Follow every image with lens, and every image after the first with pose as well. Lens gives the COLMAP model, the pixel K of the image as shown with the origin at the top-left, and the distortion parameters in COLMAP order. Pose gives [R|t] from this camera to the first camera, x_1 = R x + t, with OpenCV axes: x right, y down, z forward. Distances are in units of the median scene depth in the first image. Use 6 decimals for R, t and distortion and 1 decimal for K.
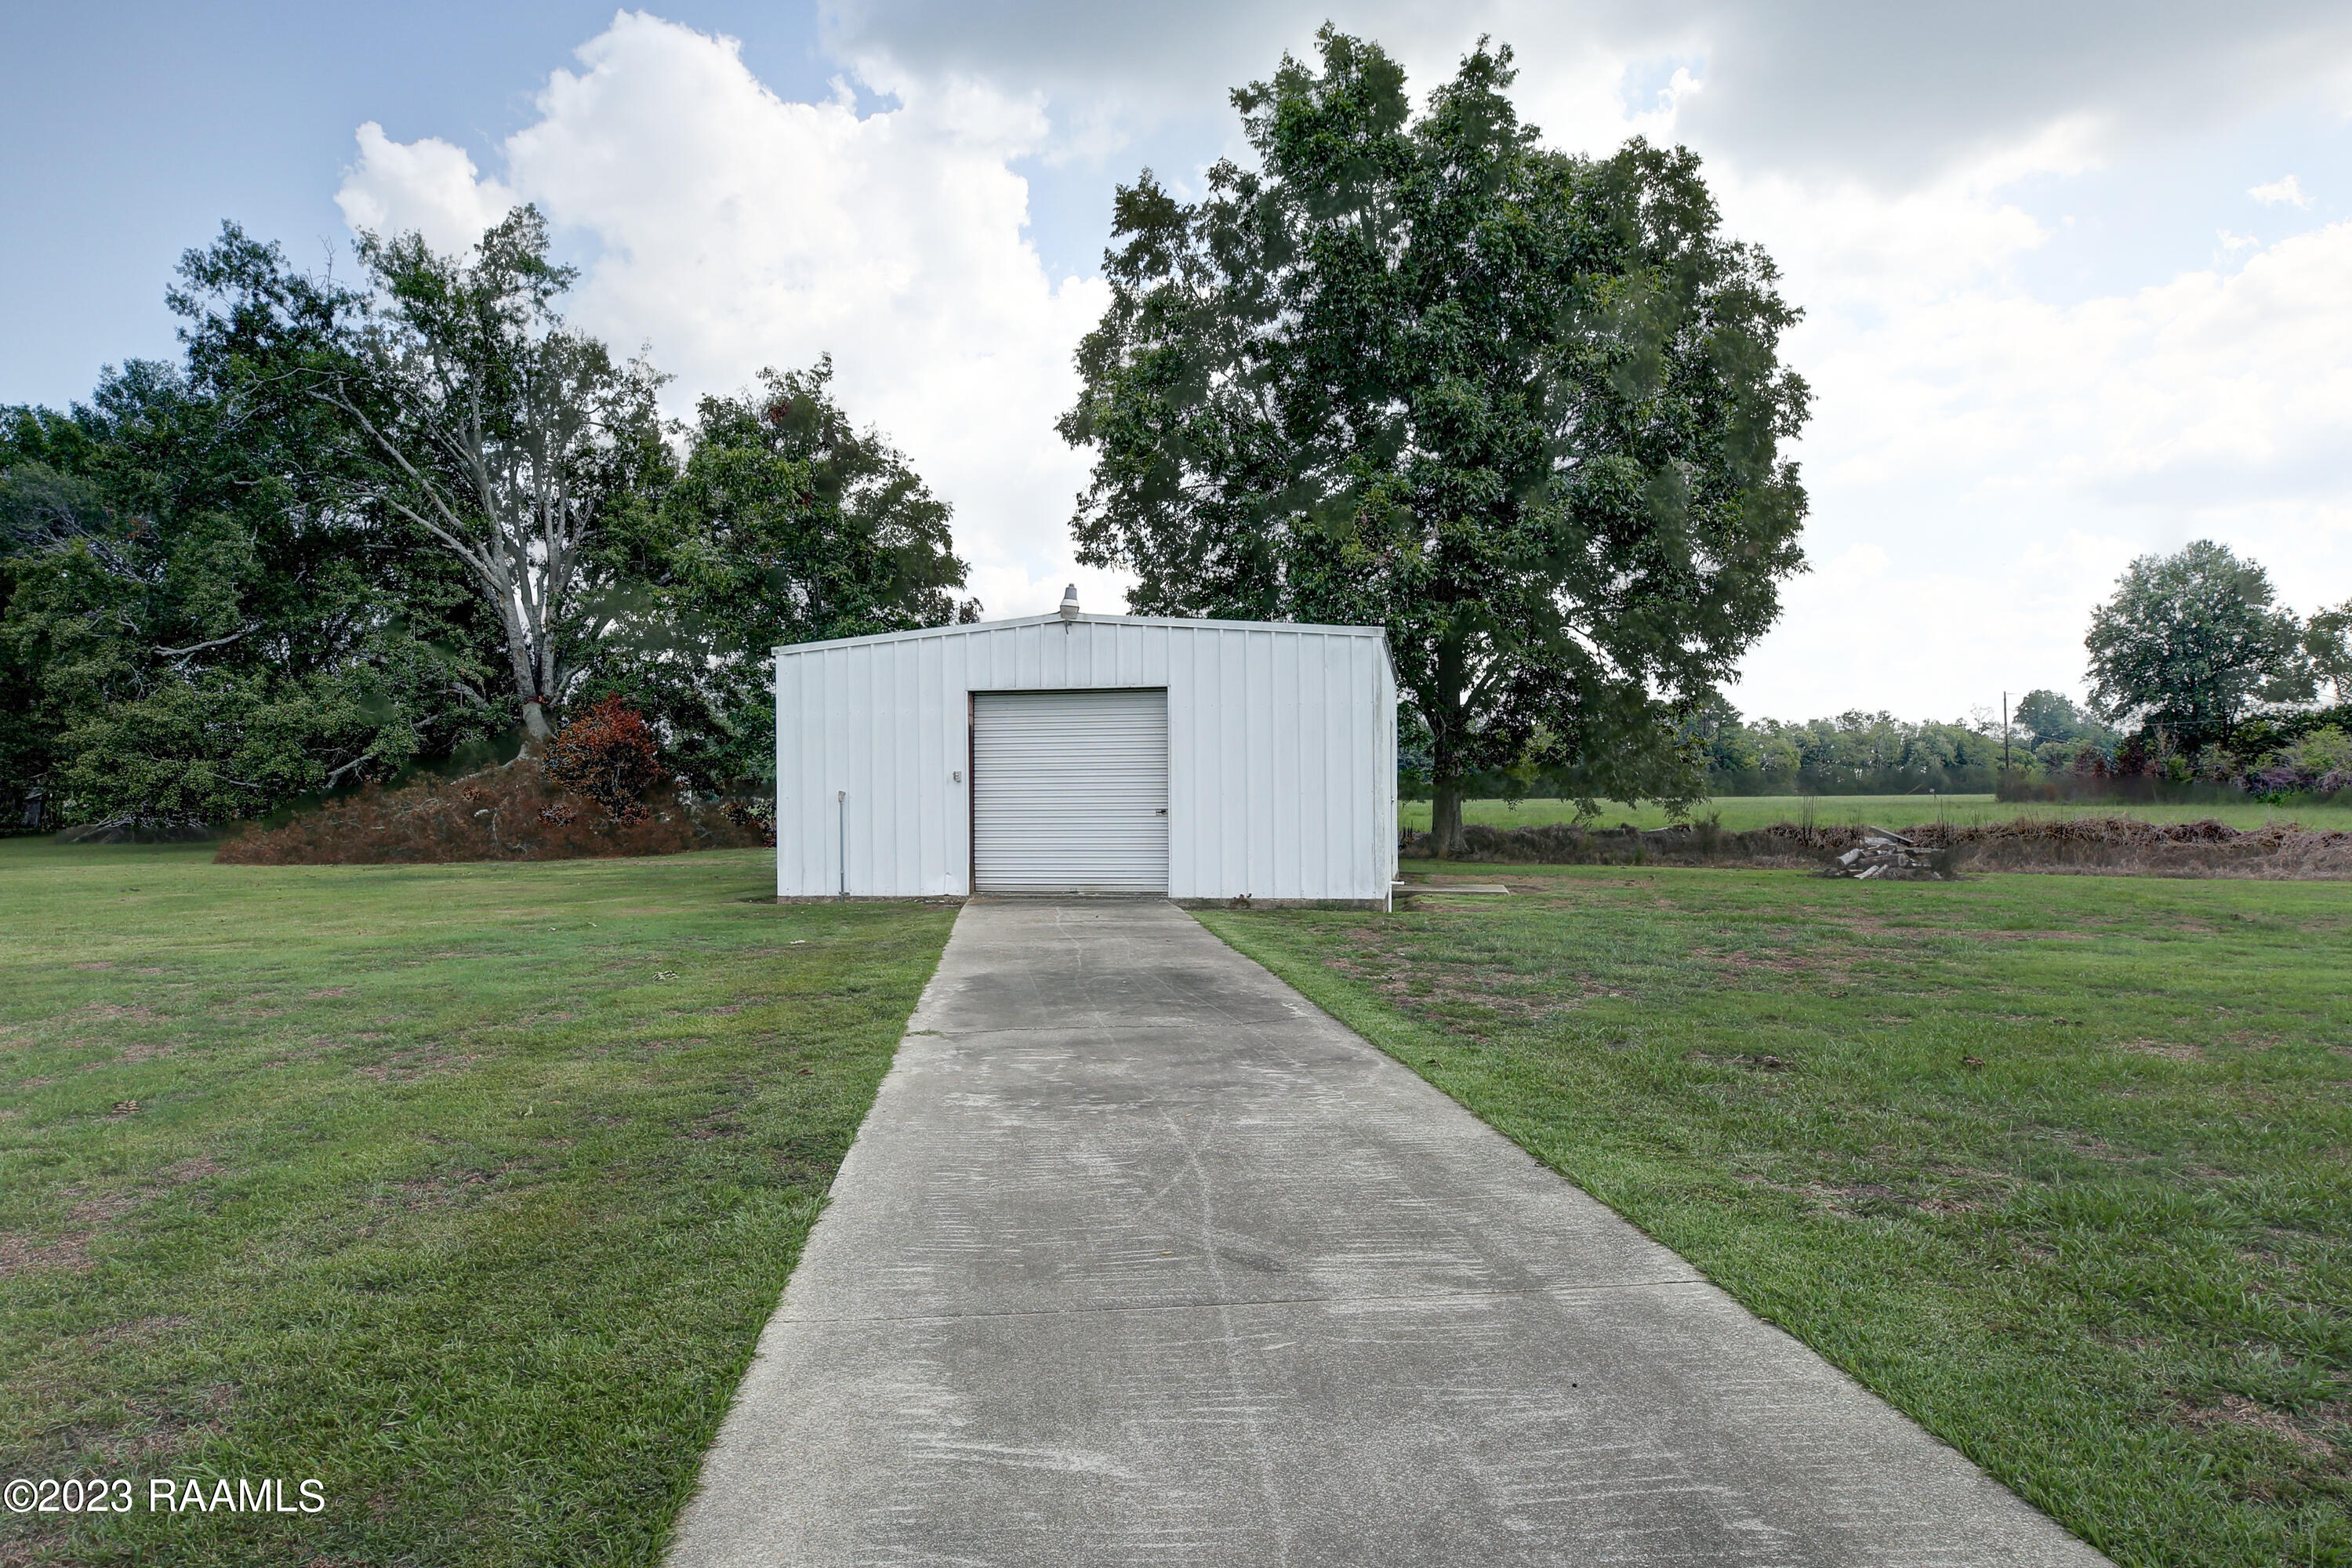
lens RADIAL K [[1383.3, 0, 1176.0], [0, 1383.3, 784.0], [0, 0, 1]] dist [-0.020555, -0.000192]
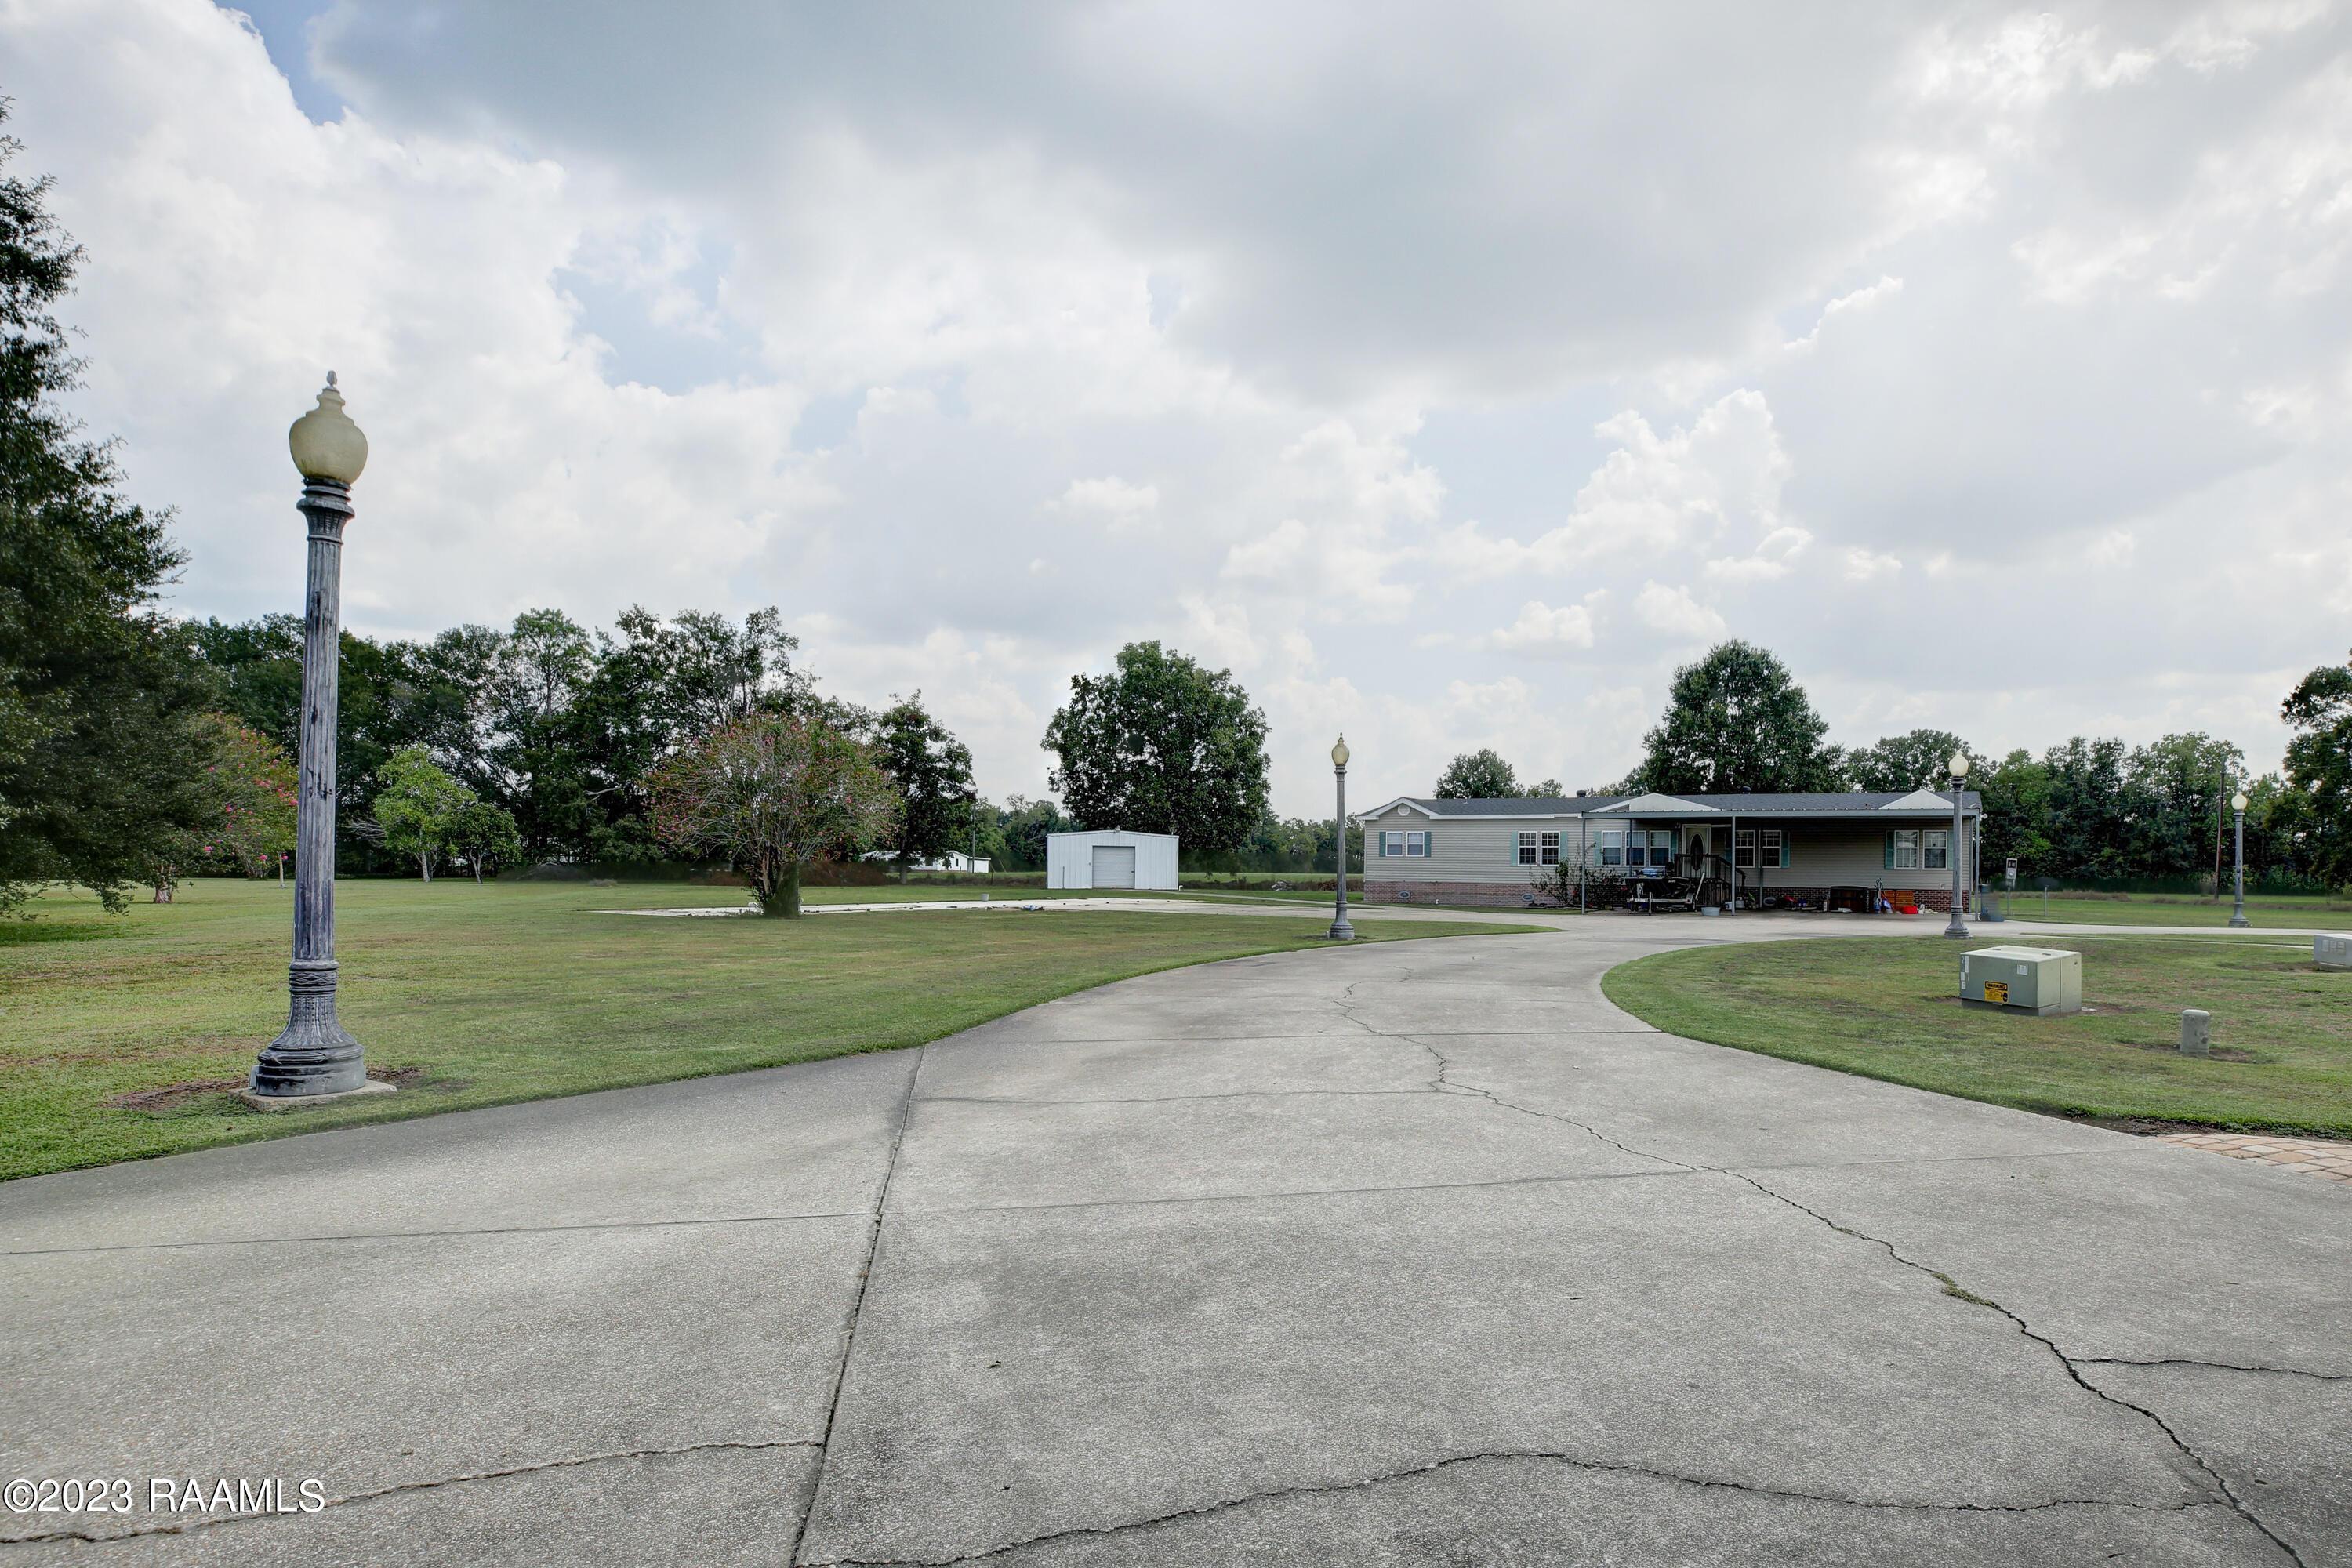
lens RADIAL K [[1221.5, 0, 1176.0], [0, 1221.5, 784.0], [0, 0, 1]] dist [0.000083, -0.000065]
pose [[0.955080, 0.039318, 0.293730, -0.585563], [-0.021706, 0.997779, -0.062980, -0.011628], [-0.295553, 0.053775, 0.953812, -1.618119]]
